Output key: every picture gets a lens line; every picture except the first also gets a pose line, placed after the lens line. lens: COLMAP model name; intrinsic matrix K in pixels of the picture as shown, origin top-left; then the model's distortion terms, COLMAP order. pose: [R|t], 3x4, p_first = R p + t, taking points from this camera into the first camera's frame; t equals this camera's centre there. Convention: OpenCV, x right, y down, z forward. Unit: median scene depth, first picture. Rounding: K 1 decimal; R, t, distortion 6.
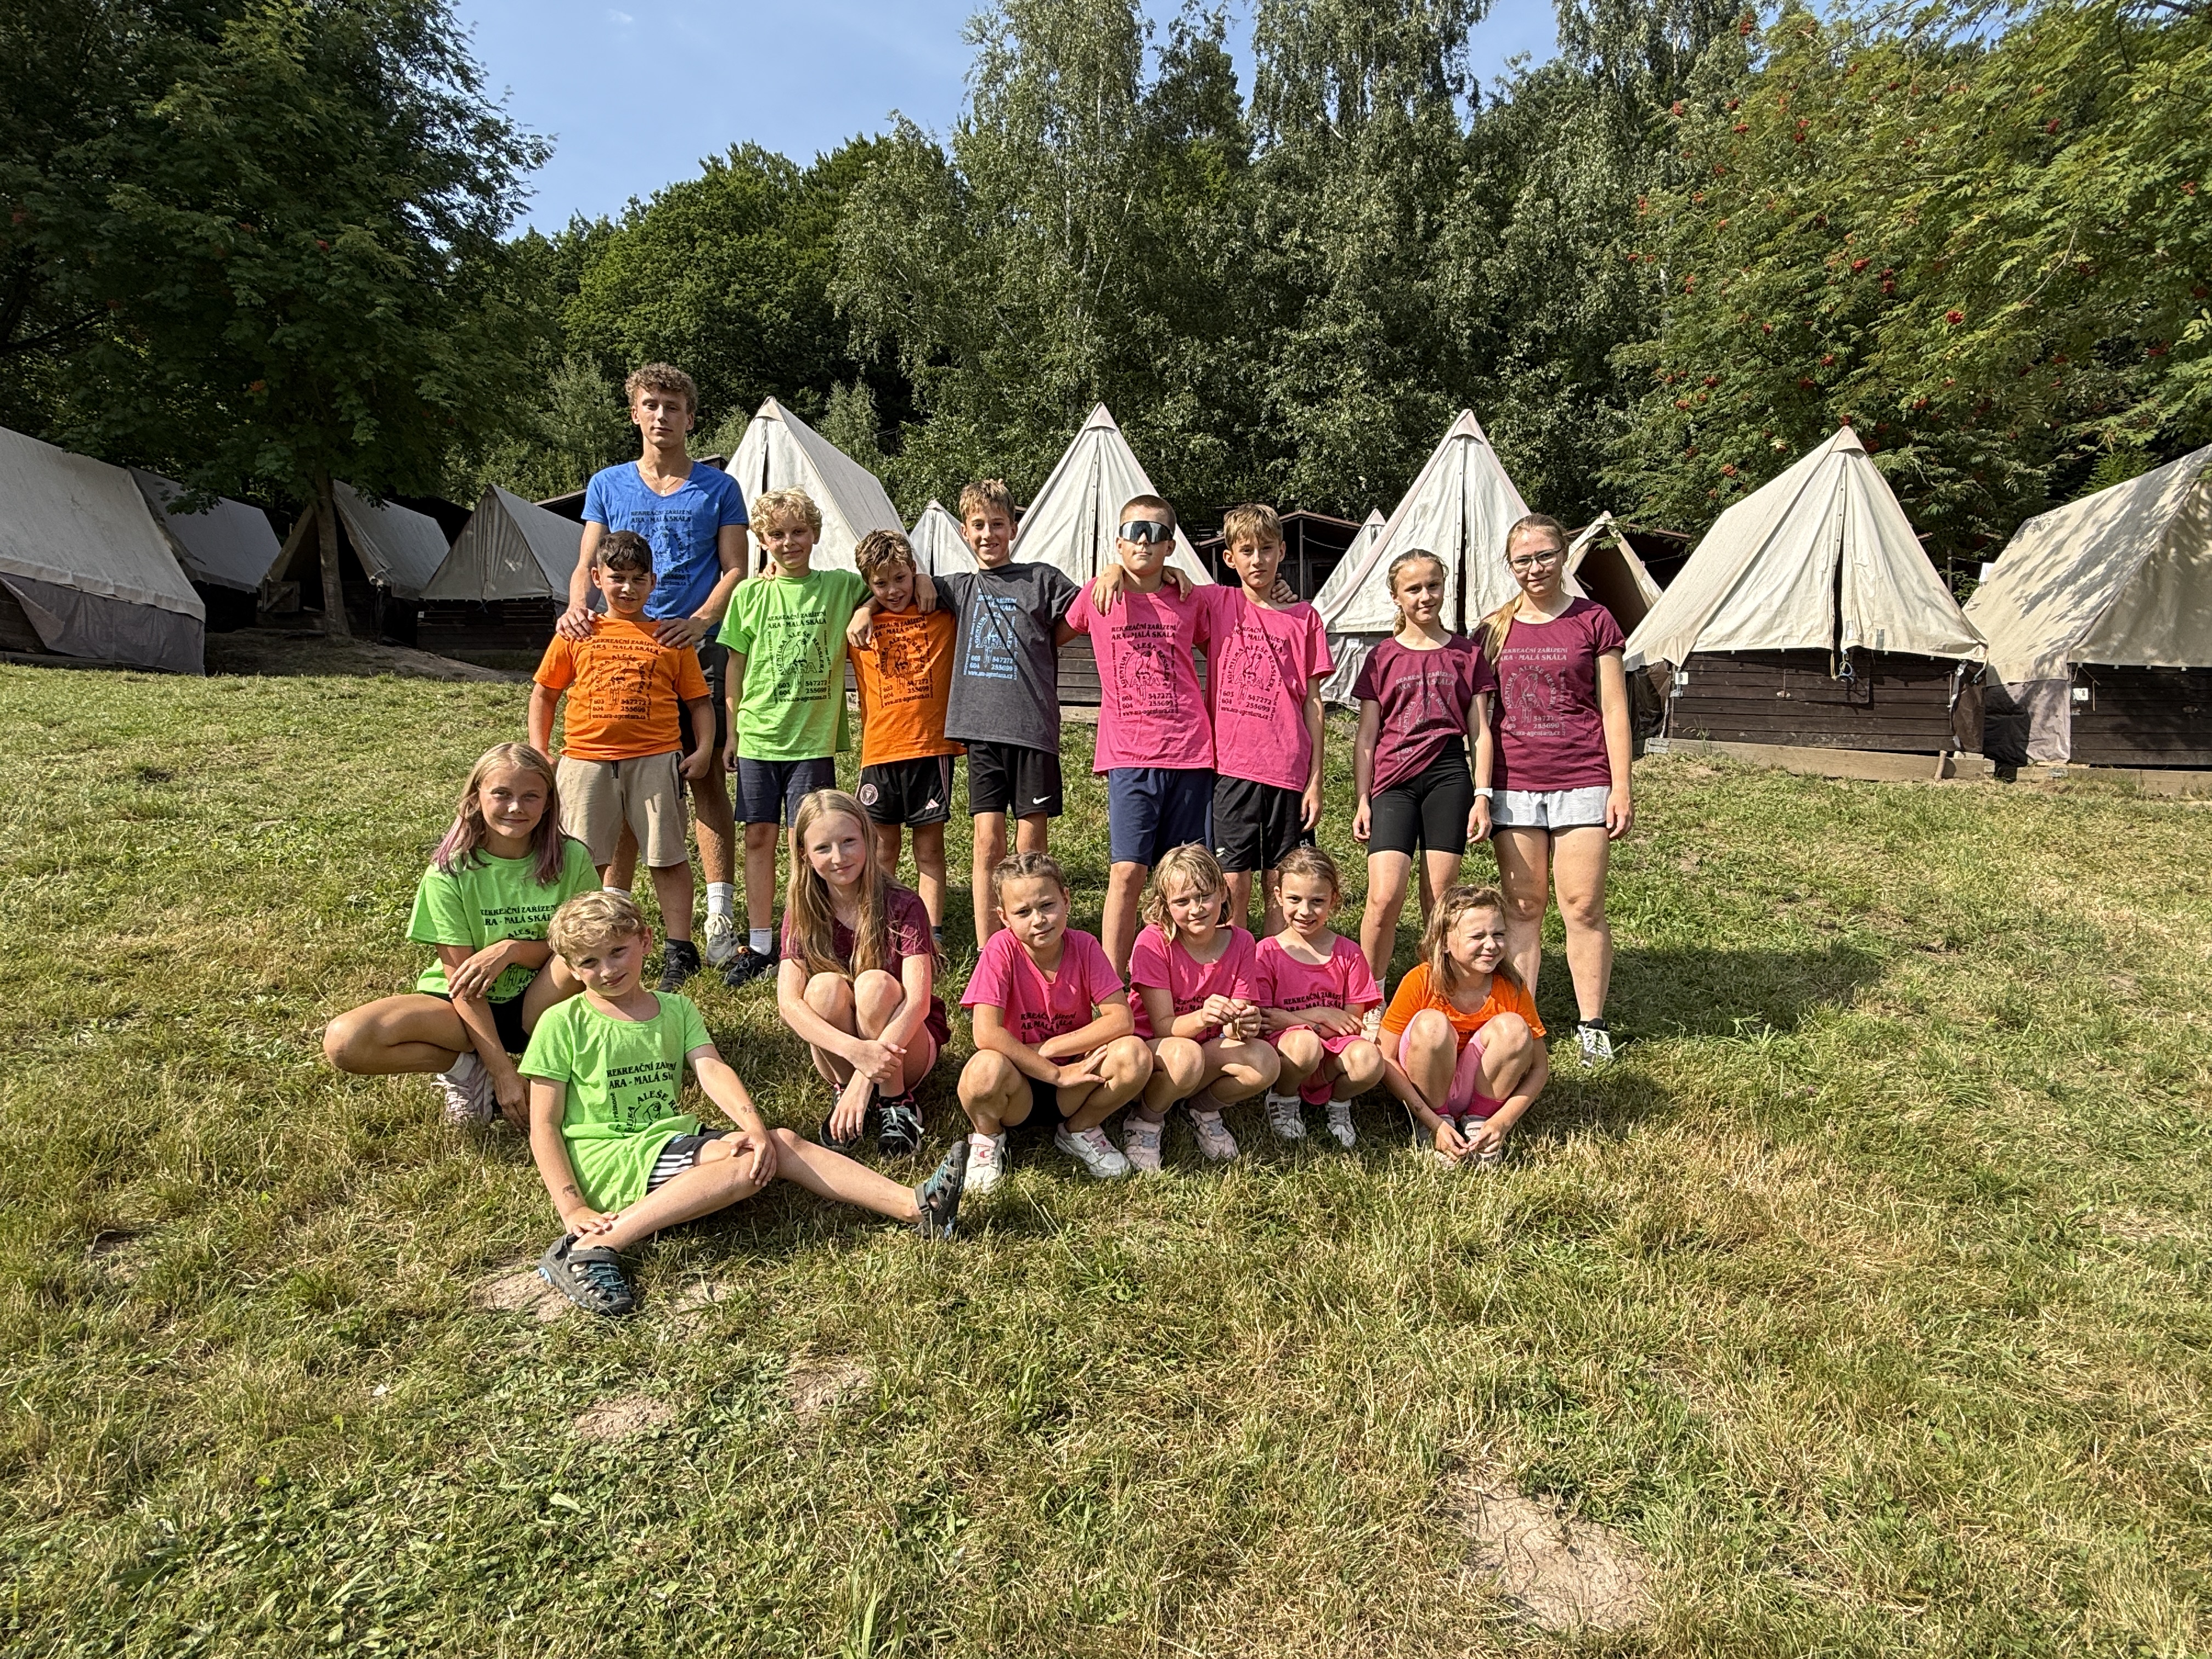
lens RADIAL K [[1111.6, 0, 1101.3], [0, 1111.6, 823.4], [0, 0, 1]] dist [-0.001435, 0.000649]
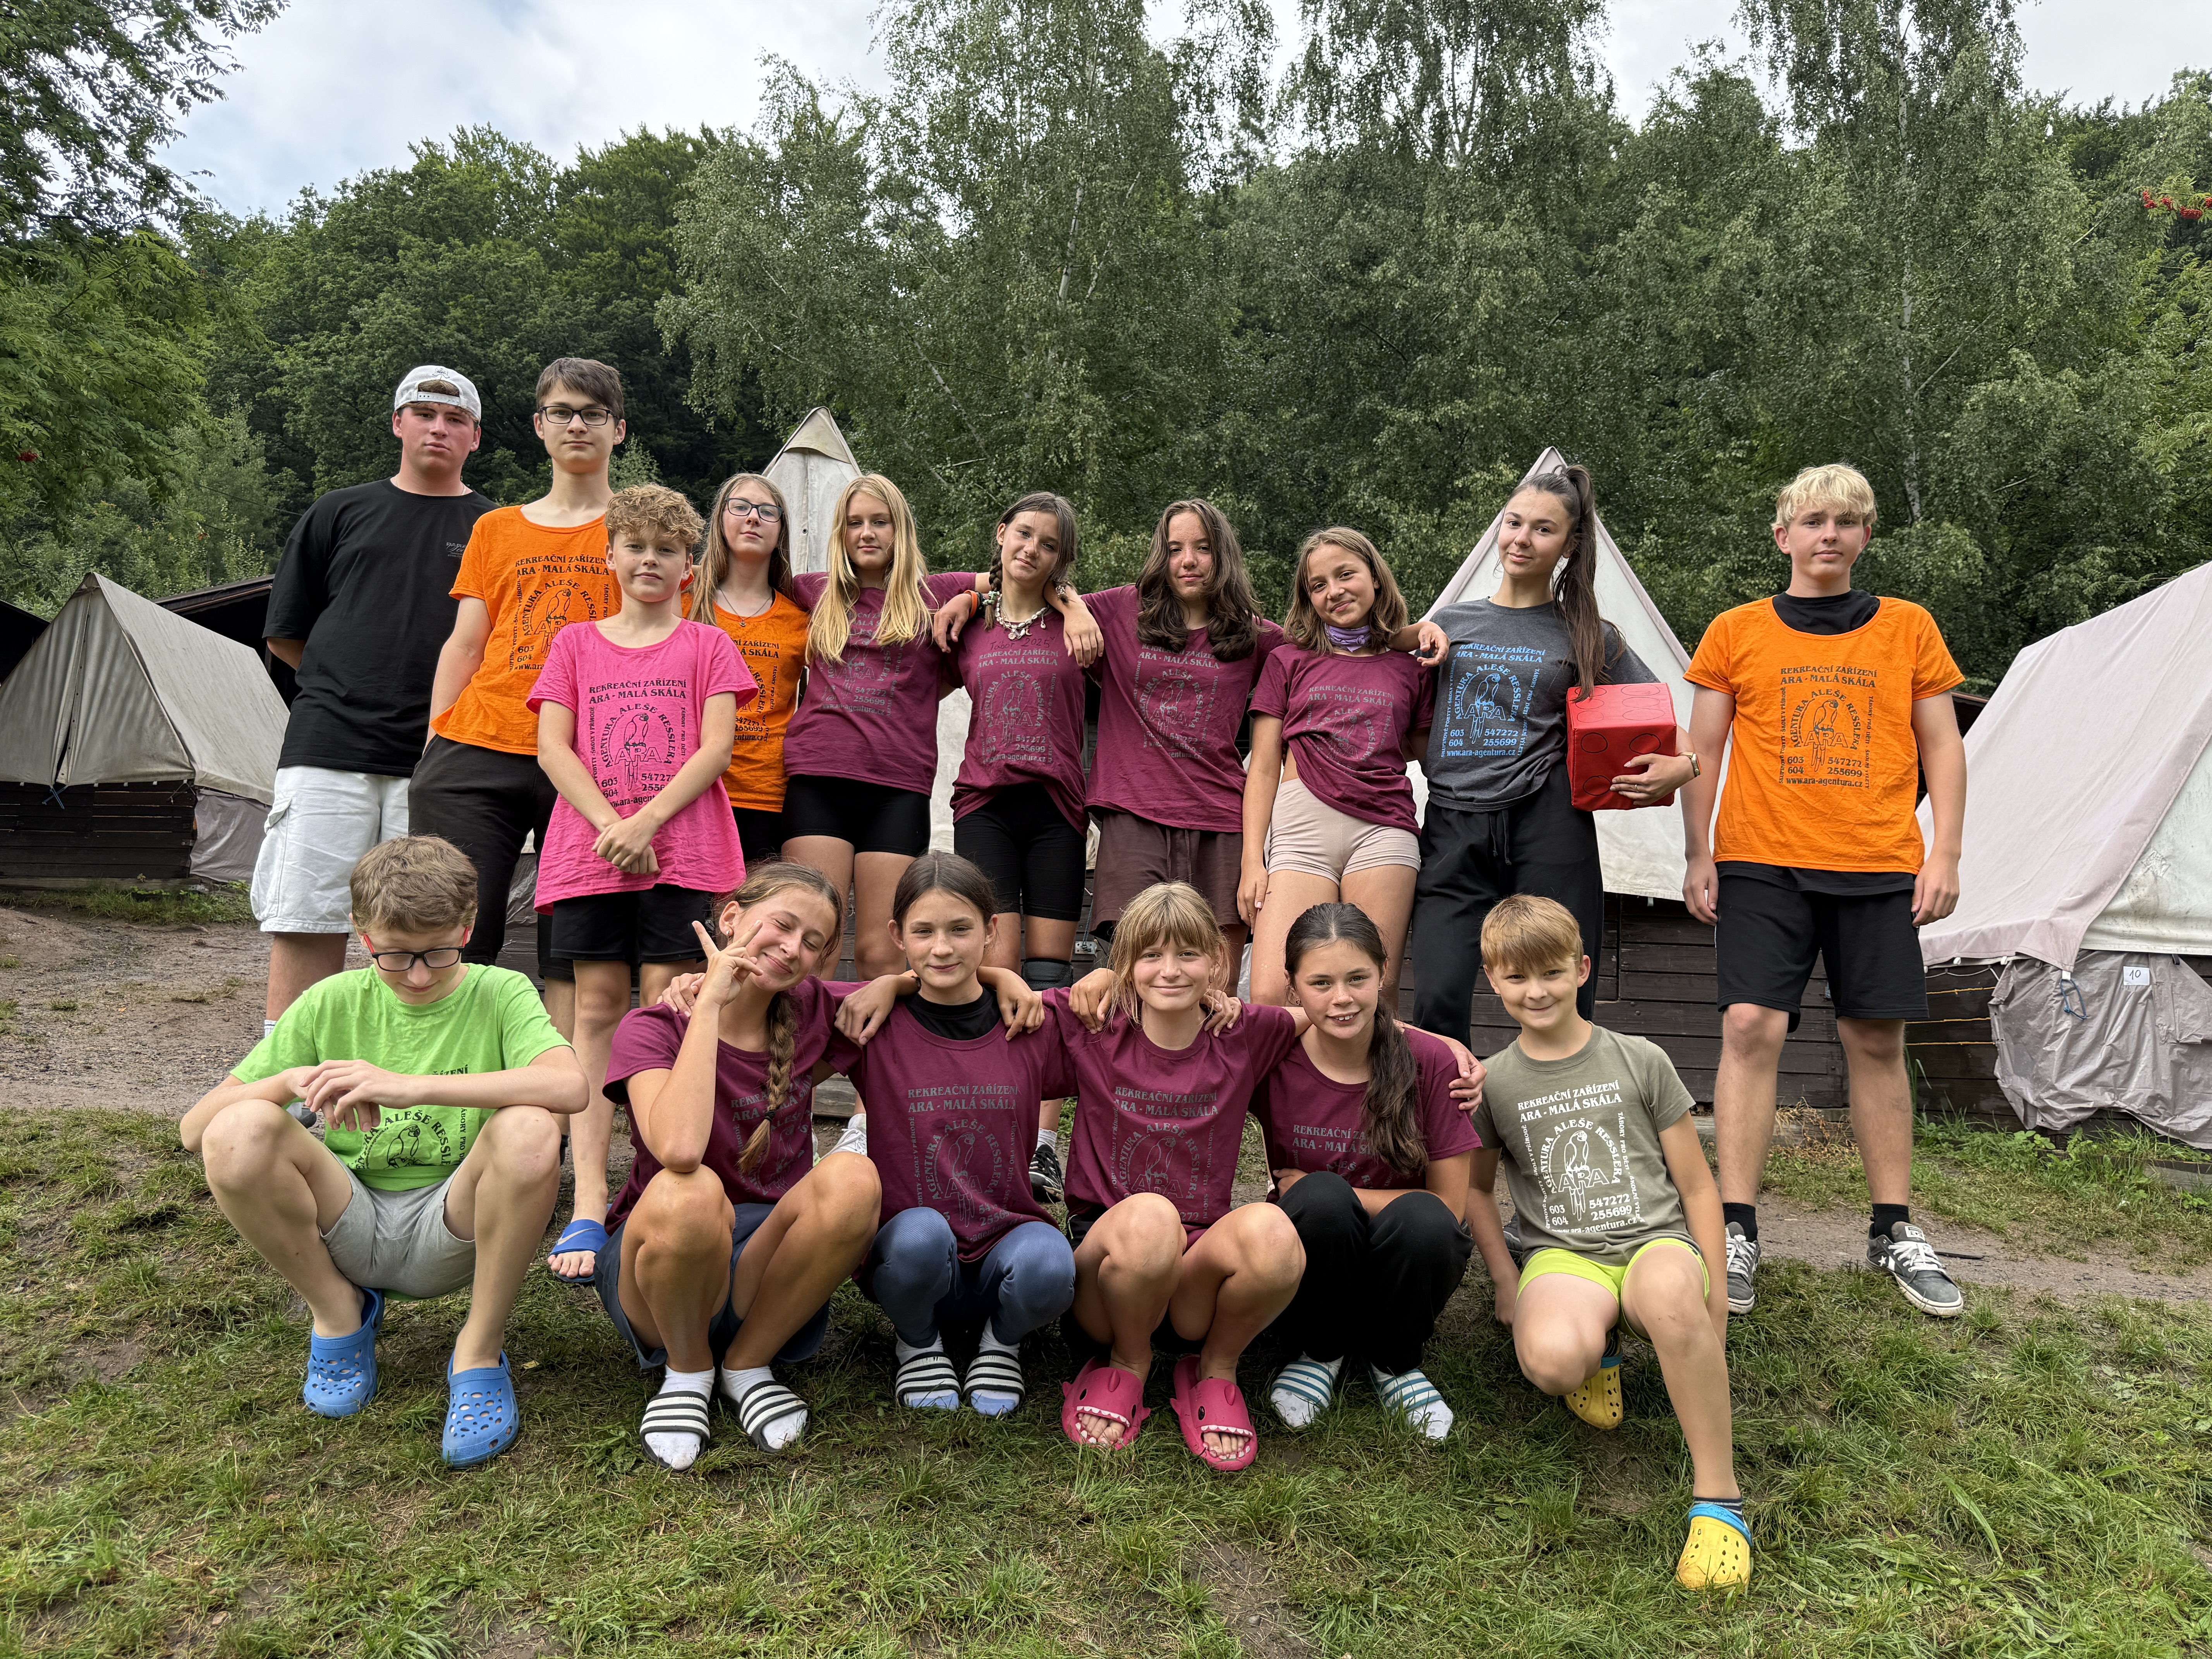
lens RADIAL K [[1588.7, 0, 1103.4], [0, 1588.7, 832.6], [0, 0, 1]] dist [0.005778, -0.013483]
pose [[0.994206, 0.026303, 0.104223, -0.090656], [-0.009616, 0.987475, -0.157480, -0.045833], [-0.107059, 0.155566, 0.982007, 0.141837]]
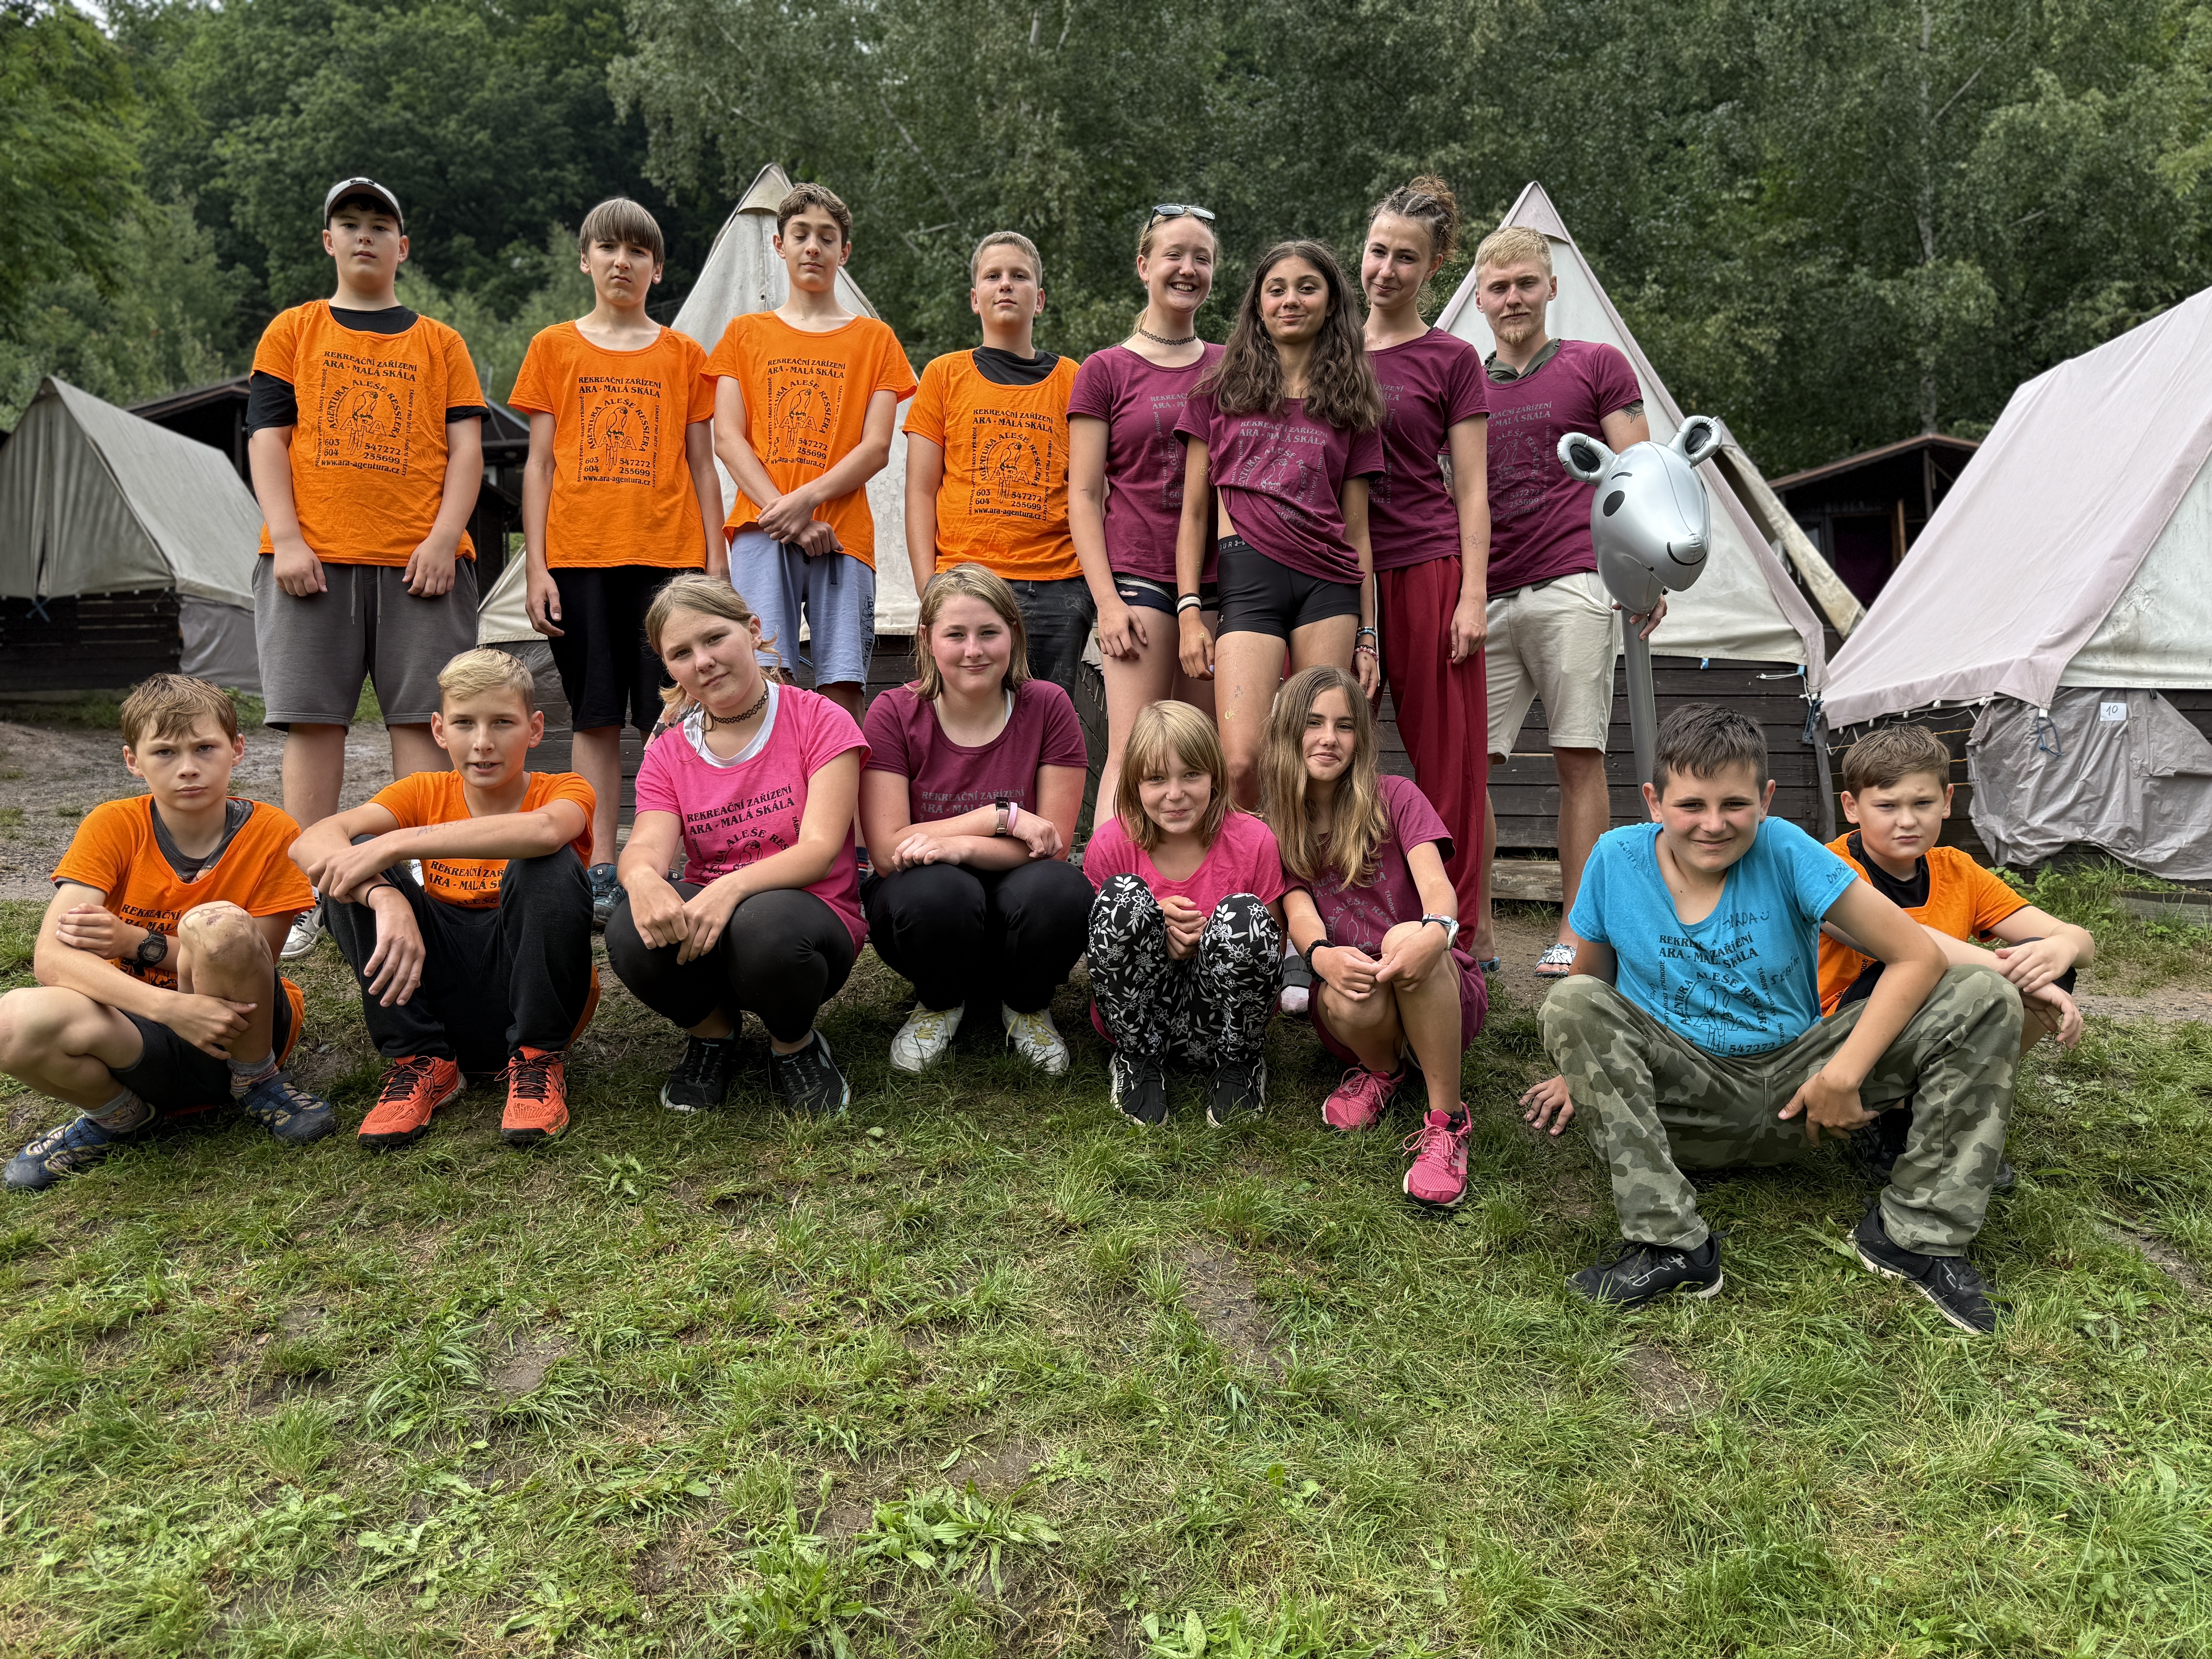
lens RADIAL K [[1589.1, 0, 1092.5], [0, 1589.1, 835.2], [0, 0, 1]] dist [0.002449, -0.009568]
pose [[0.994915, -0.019695, 0.098776, -0.088396], [0.022049, 0.999497, -0.022791, -0.042983], [-0.098278, 0.024853, 0.994849, 0.140024]]
